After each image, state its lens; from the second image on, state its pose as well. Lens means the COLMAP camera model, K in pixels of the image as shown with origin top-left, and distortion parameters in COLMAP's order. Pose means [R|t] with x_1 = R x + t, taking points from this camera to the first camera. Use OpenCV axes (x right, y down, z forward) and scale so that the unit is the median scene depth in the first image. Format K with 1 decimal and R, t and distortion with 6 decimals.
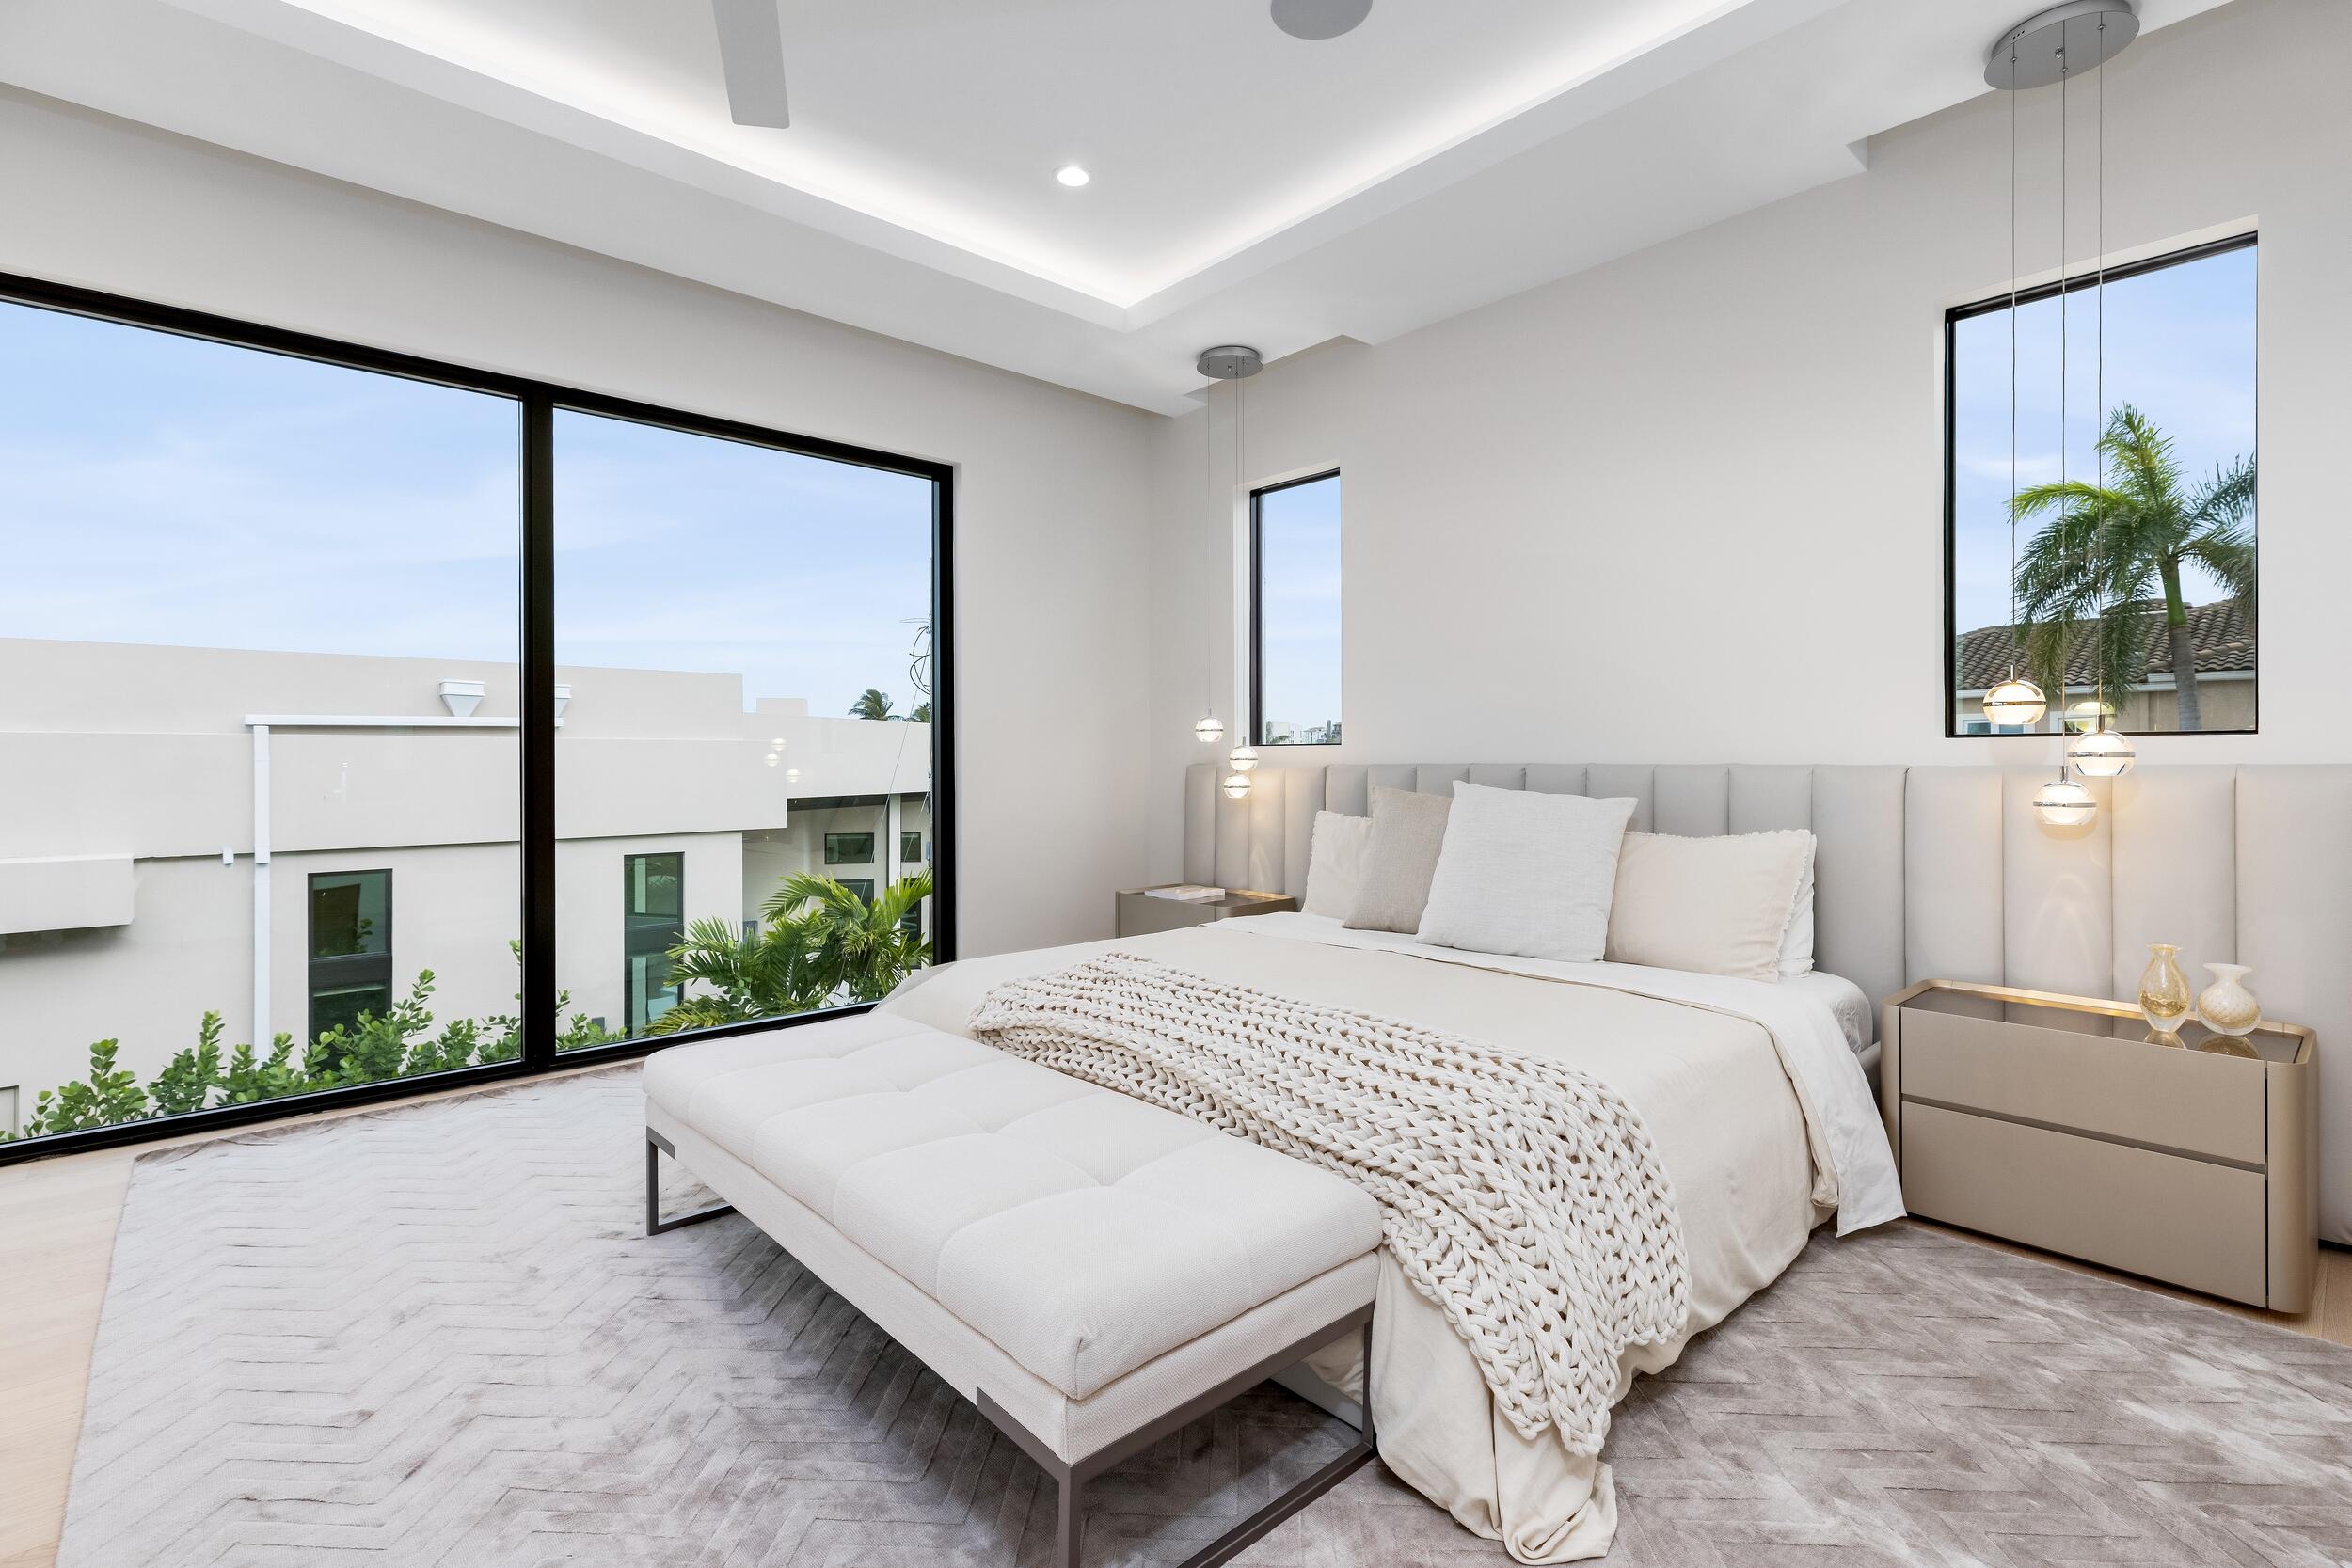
lens RADIAL K [[1088.8, 0, 1173.6], [0, 1088.8, 758.7], [0, 0, 1]] dist [0.004244, 0.001814]
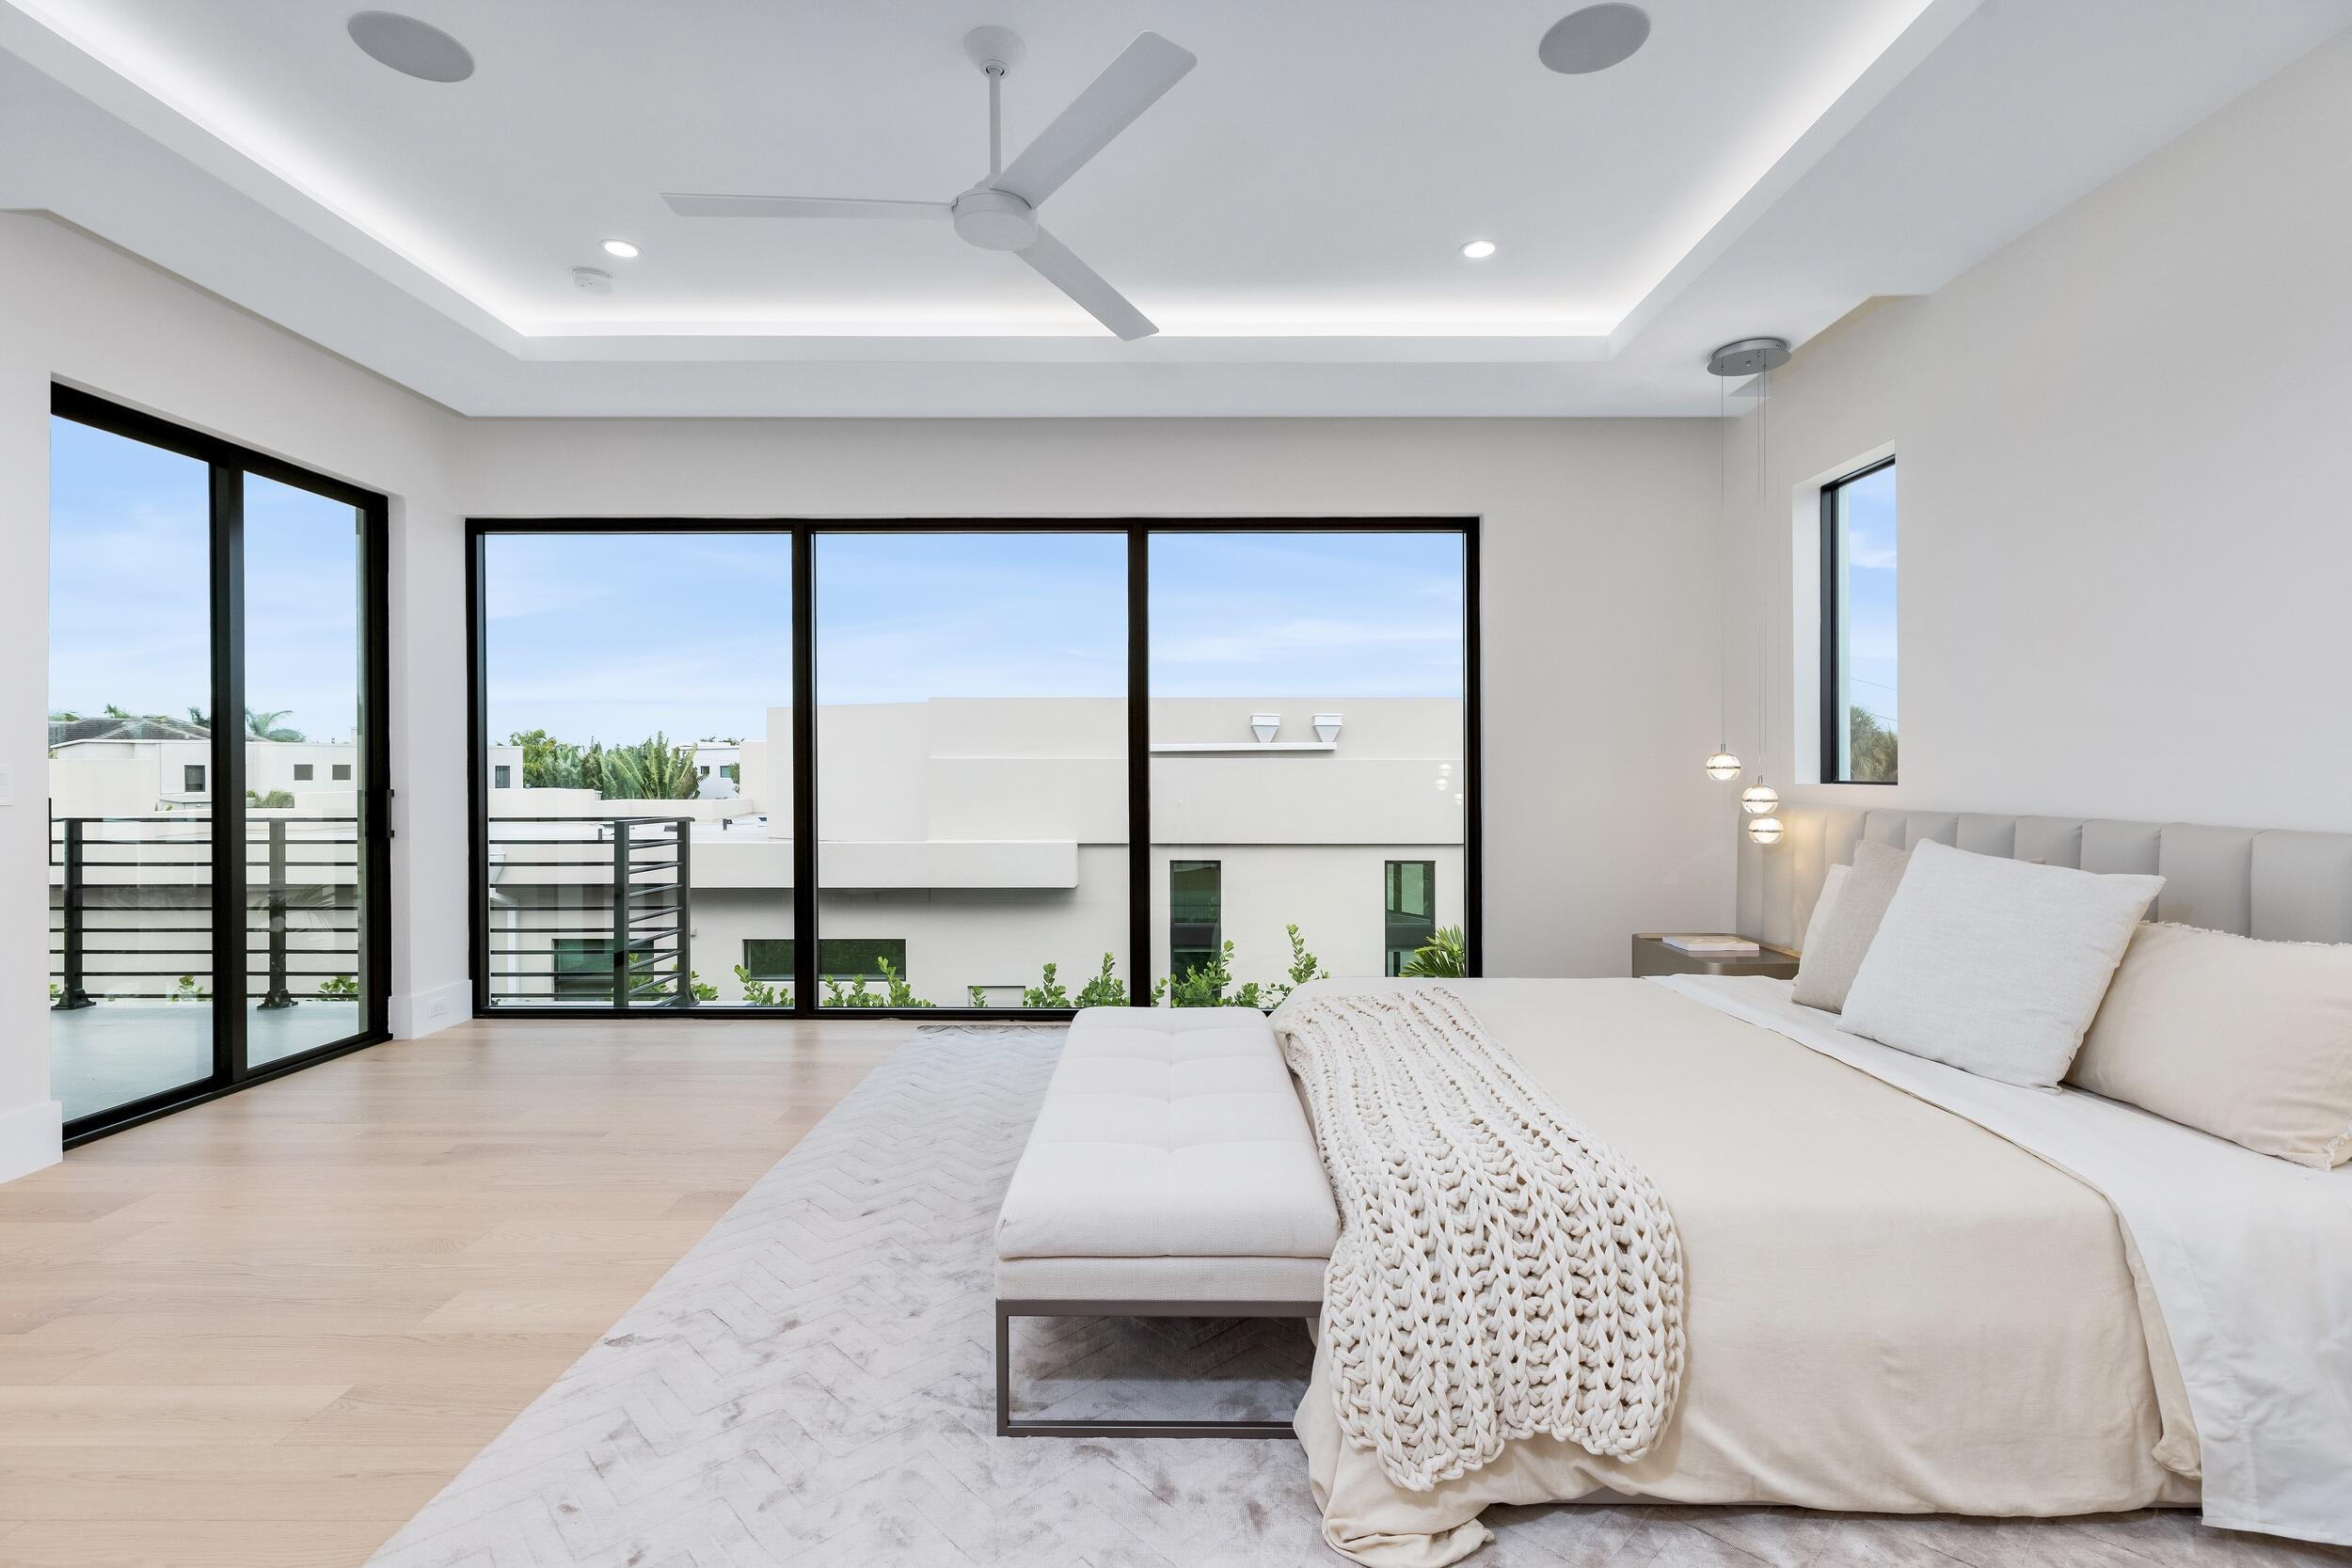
lens RADIAL K [[1088.8, 0, 1173.2], [0, 1088.8, 774.0], [0, 0, 1]] dist [0.004244, 0.001814]
pose [[0.737344, 0.006443, -0.675486, 0.313301], [-0.003766, 0.999978, 0.005427, -0.024329], [0.675507, -0.001458, 0.737353, 0.016645]]
